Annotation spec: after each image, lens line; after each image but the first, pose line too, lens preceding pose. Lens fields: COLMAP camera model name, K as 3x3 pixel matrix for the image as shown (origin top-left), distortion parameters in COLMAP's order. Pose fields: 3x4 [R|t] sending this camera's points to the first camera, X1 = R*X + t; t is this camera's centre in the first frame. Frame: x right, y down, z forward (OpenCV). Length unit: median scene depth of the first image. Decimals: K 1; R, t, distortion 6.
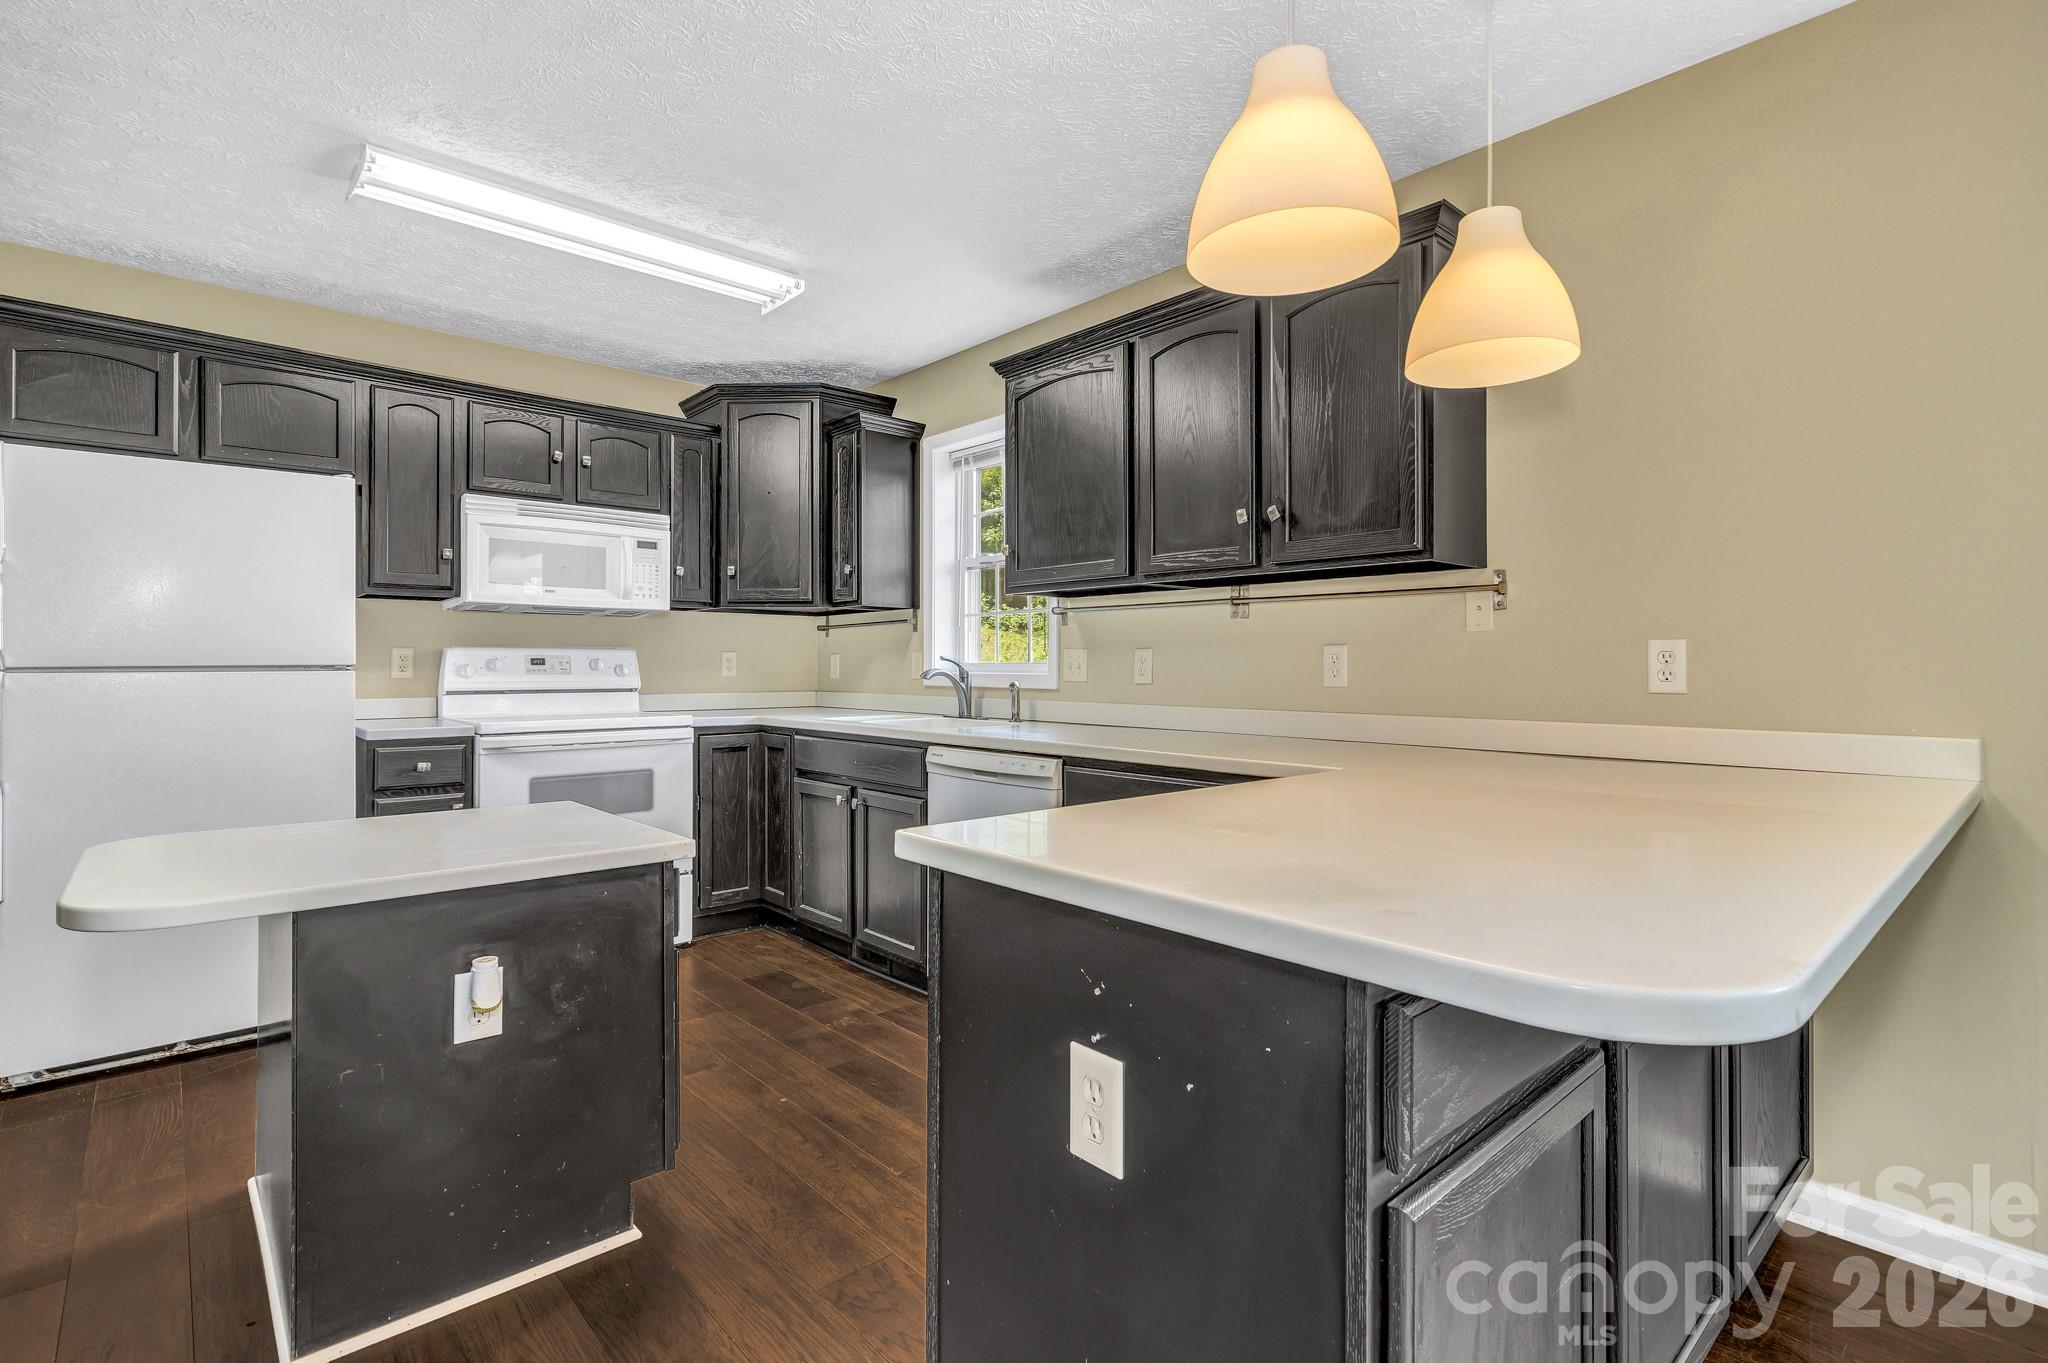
lens RADIAL K [[950.8, 0, 1037.4], [0, 950.8, 658.9], [0, 0, 1]] dist [0.000477, 0.000086]
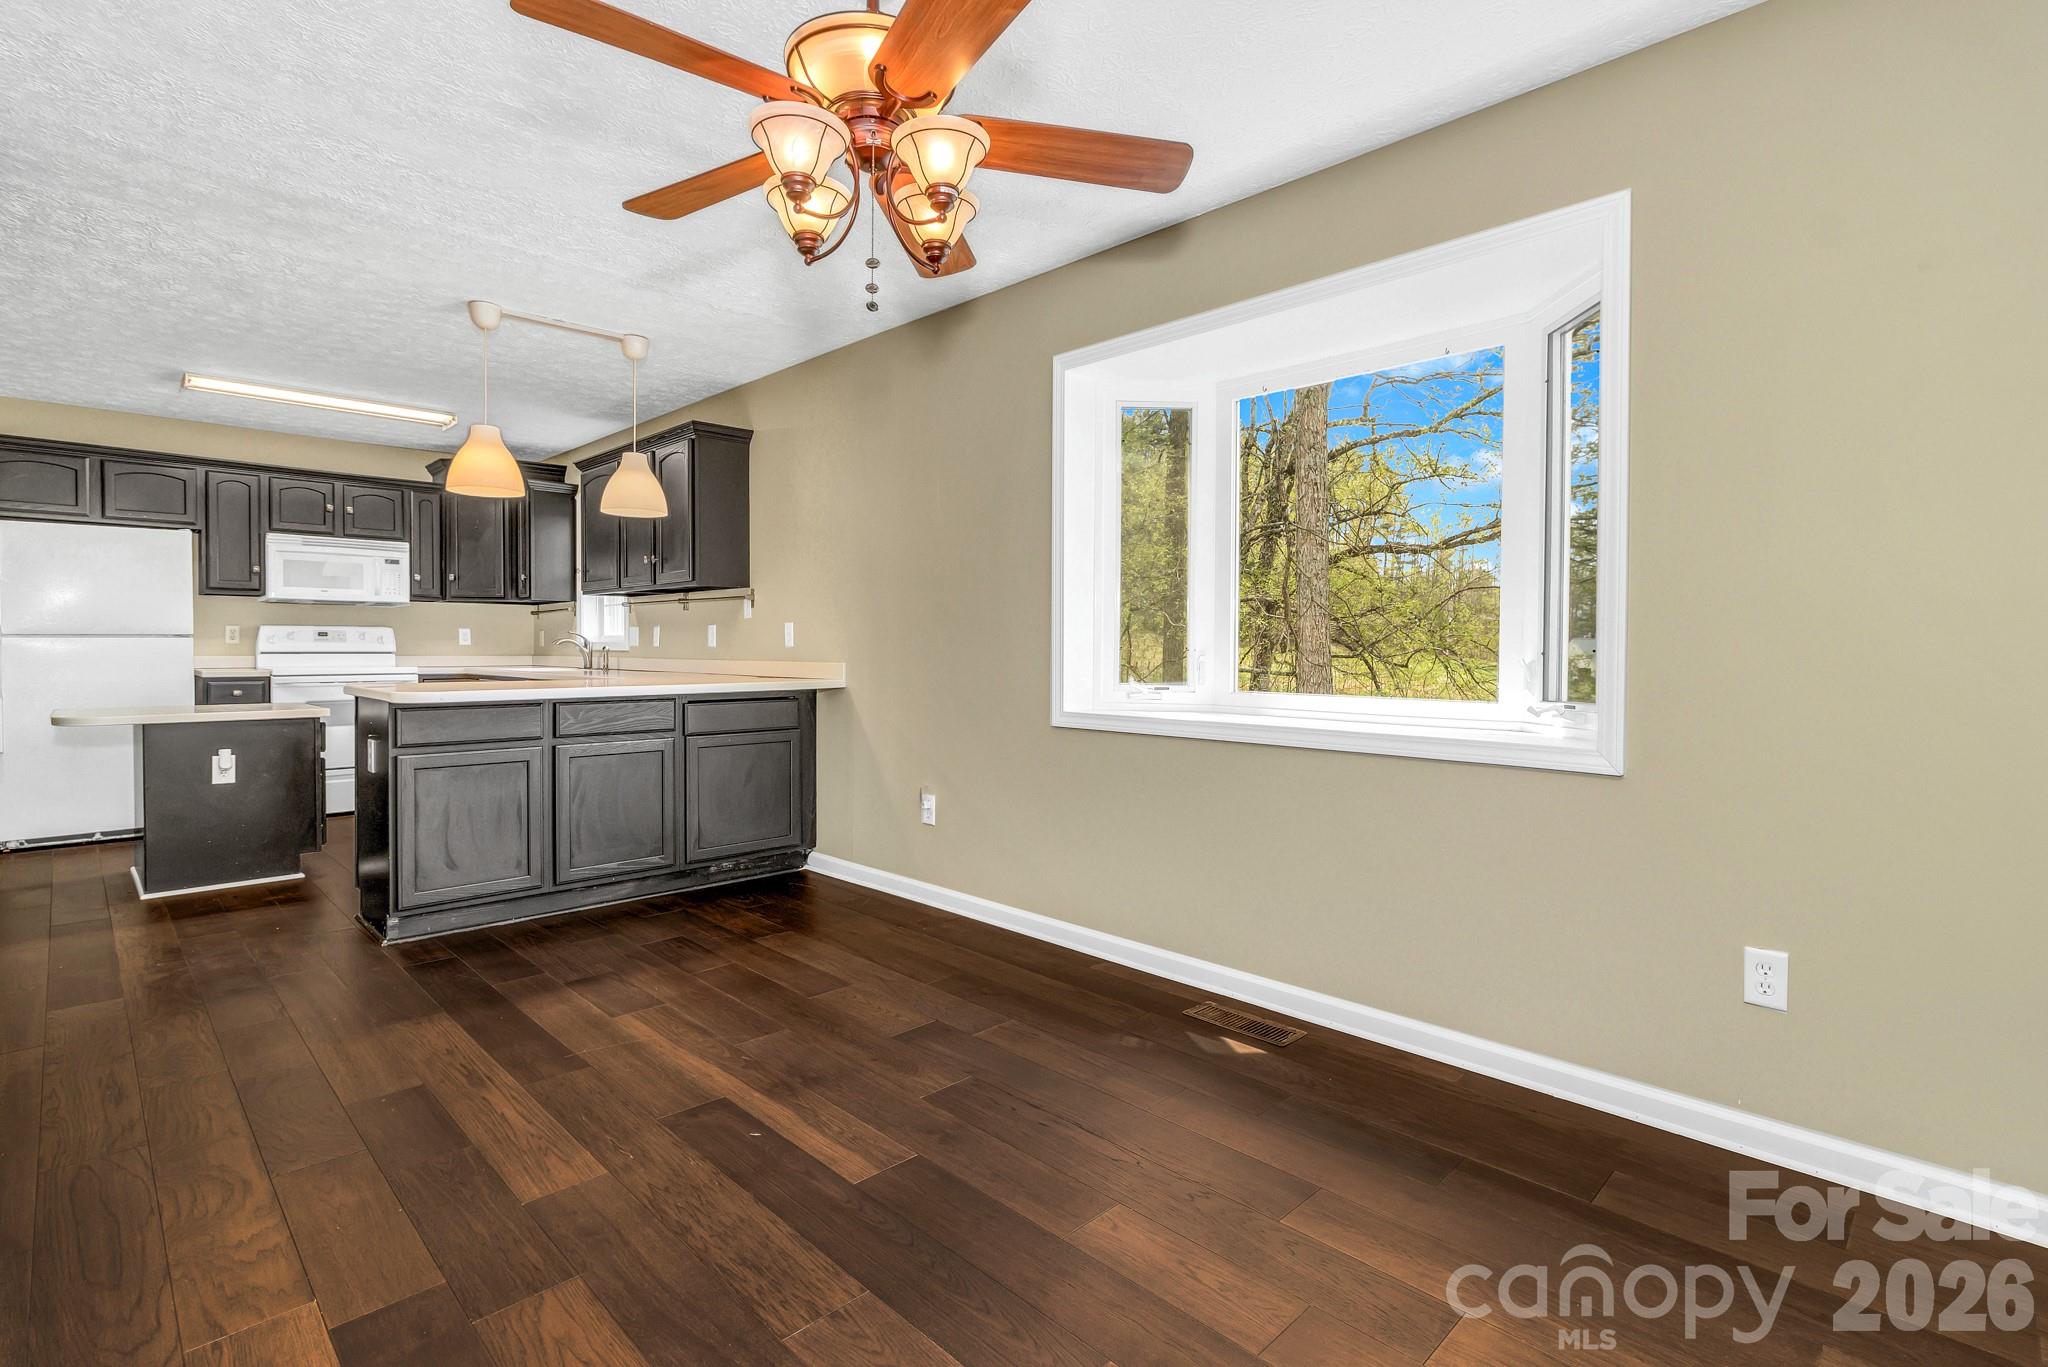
lens RADIAL K [[986.3, 0, 1027.2], [0, 986.3, 659.4], [0, 0, 1]] dist [0.008586, 0.000201]
pose [[0.999647, 0.001132, 0.026540, 0.672487], [-0.001661, 0.999801, 0.019887, 0.011012], [-0.026512, -0.019924, 0.999450, -0.764440]]
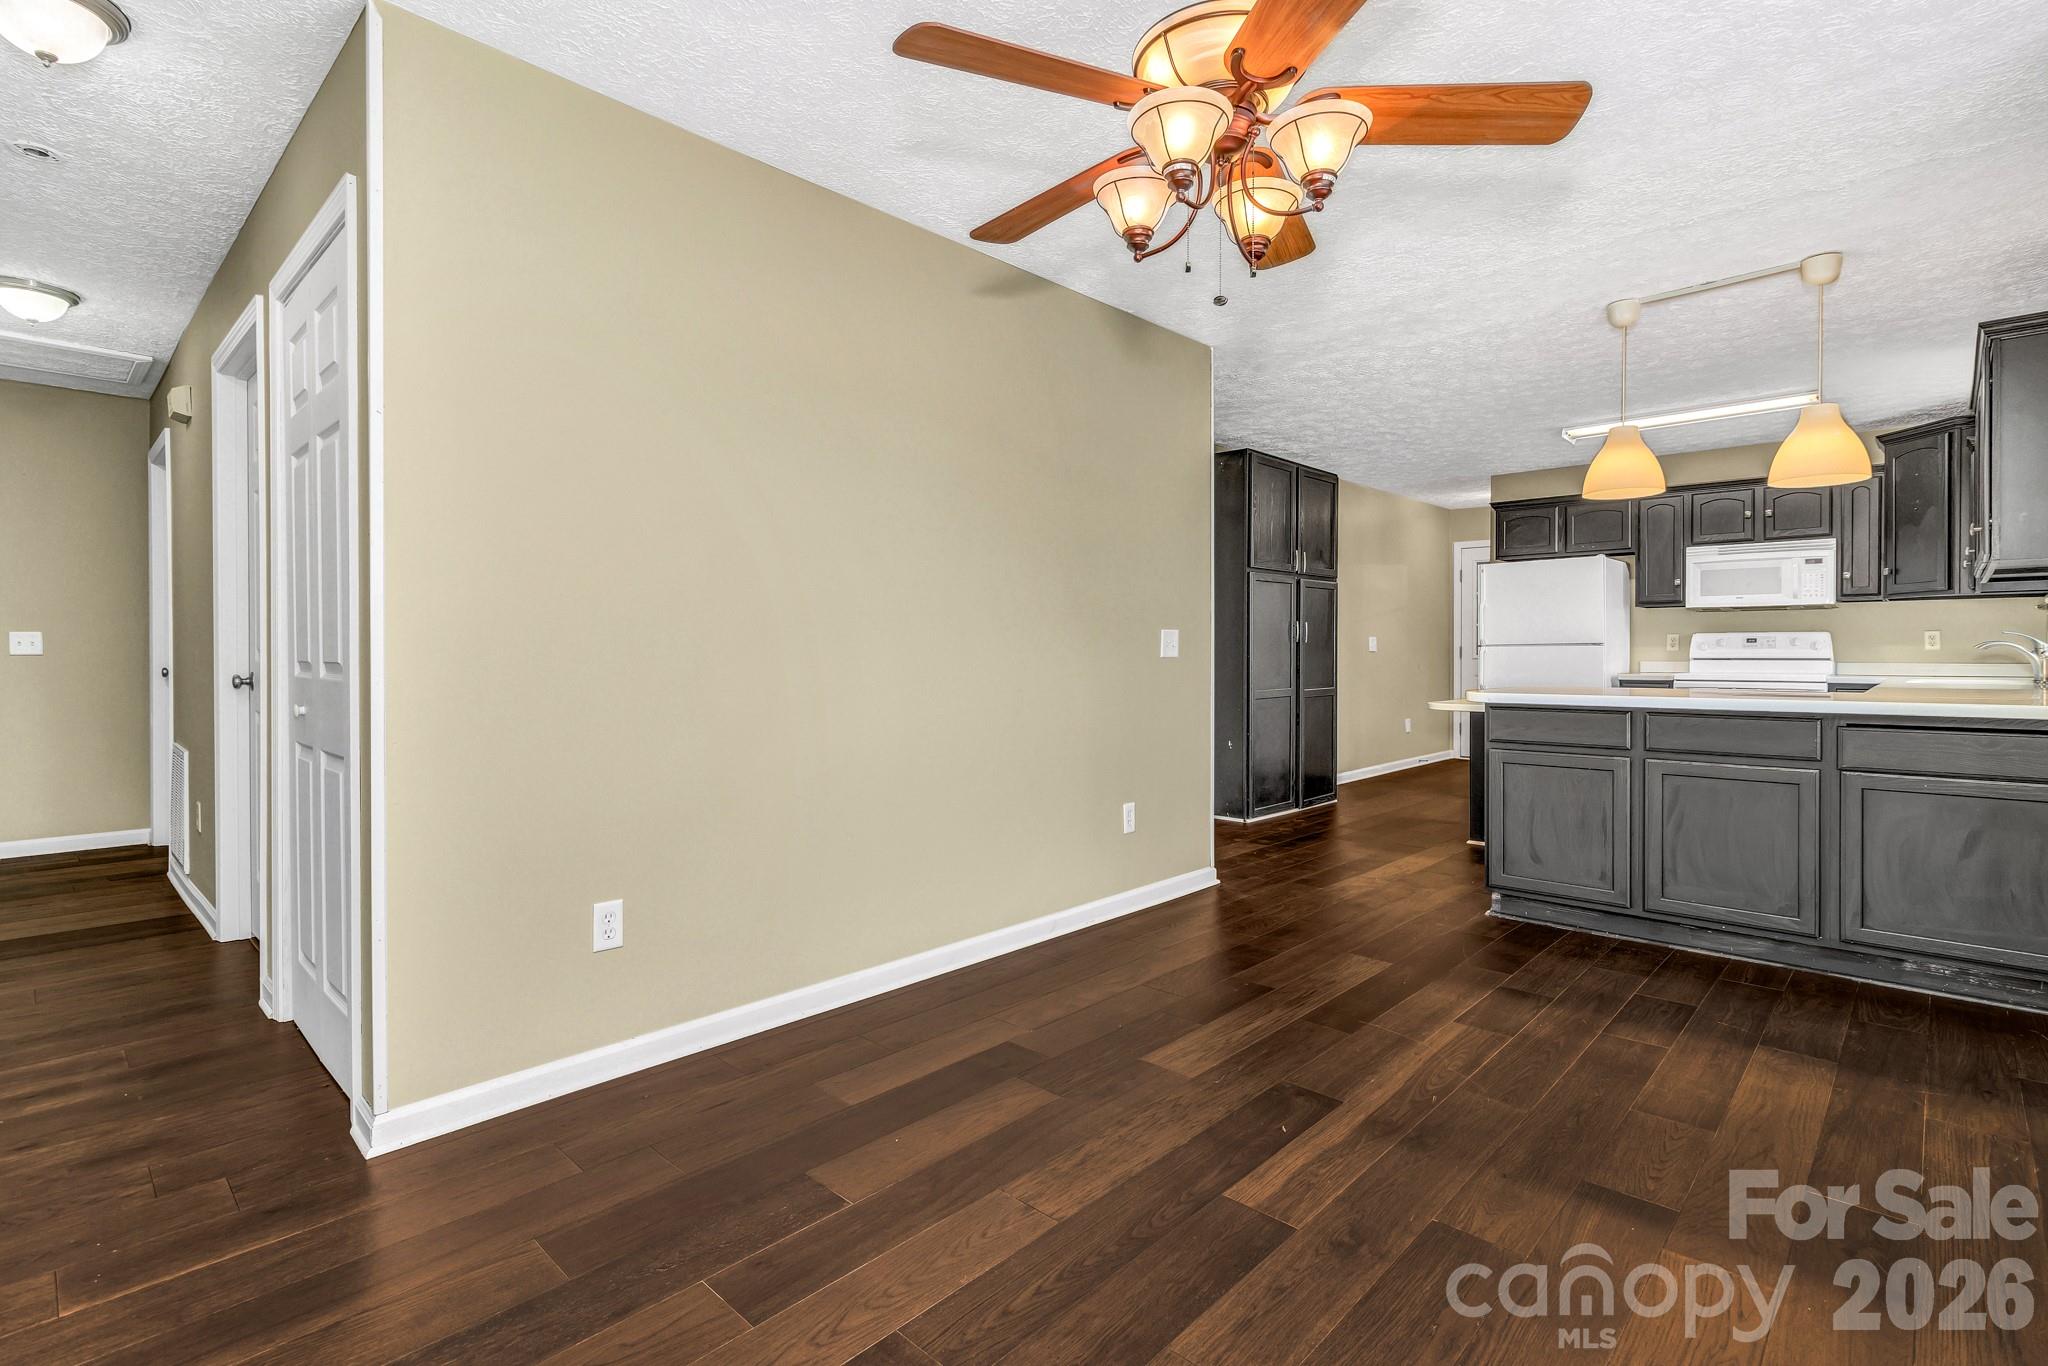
lens RADIAL K [[948.1, 0, 1016.5], [0, 948.1, 662.8], [0, 0, 1]] dist [0.001506, 0.000160]
pose [[0.050525, 0.008003, -0.998691, 1.103916], [0.009099, 0.999923, 0.008474, 0.017037], [0.998681, -0.009515, 0.050448, -0.352842]]
